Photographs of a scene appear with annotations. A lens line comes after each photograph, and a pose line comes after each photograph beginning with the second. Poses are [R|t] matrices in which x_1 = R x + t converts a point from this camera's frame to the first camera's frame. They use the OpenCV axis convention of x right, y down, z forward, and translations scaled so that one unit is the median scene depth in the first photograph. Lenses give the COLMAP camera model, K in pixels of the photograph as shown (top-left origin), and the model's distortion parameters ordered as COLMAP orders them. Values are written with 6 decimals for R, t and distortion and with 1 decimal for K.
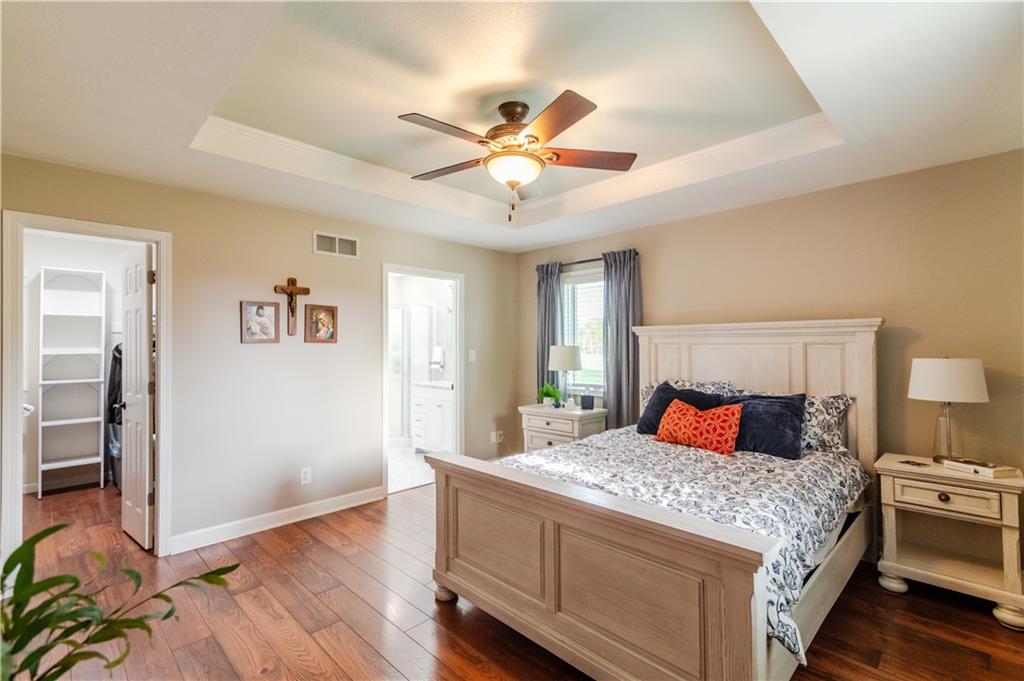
lens RADIAL K [[462.9, 0, 512.5], [0, 462.9, 342.0], [0, 0, 1]] dist [0.008963, 0.001263]
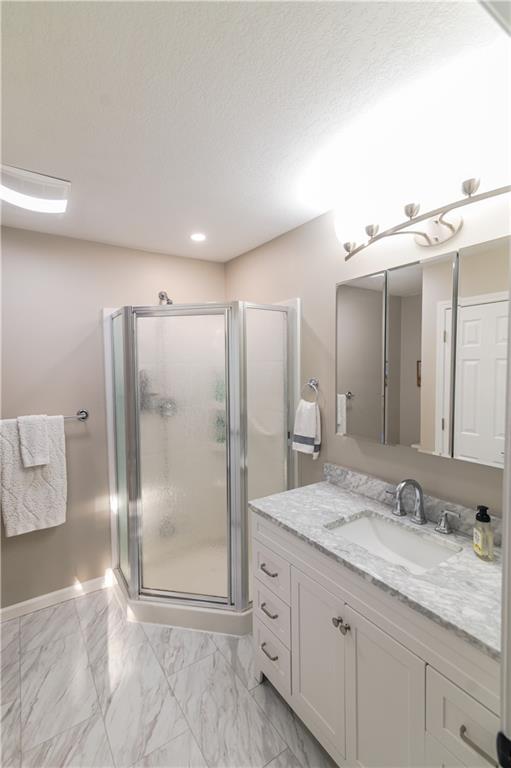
lens RADIAL K [[347.2, 0, 252.2], [0, 347.2, 385.1], [0, 0, 1]] dist [0.008963, 0.001263]
pose [[0.980698, 0.006179, -0.195433, -0.258576], [0.006099, 0.998048, 0.062158, -0.045137], [0.195436, -0.062150, 0.978745, 1.167027]]
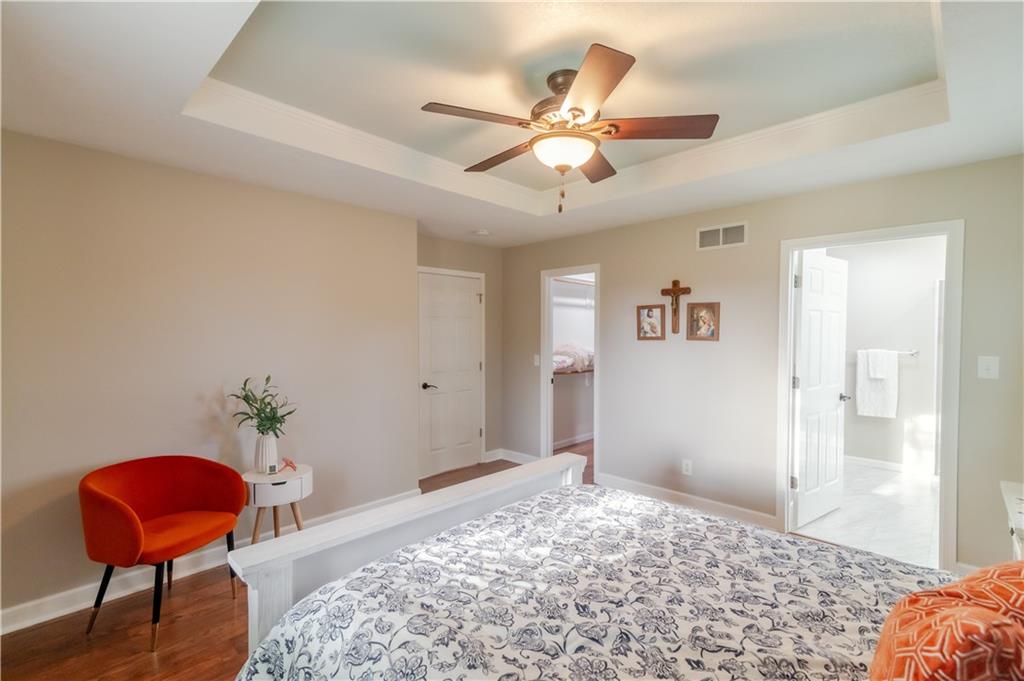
lens RADIAL K [[462.9, 0, 510.7], [0, 462.9, 344.2], [0, 0, 1]] dist [0.008963, 0.001263]
pose [[0.019504, 0.030821, -0.999335, 0.582797], [0.006937, 0.999497, 0.030962, -0.024679], [0.999786, -0.007536, 0.019280, 0.583560]]
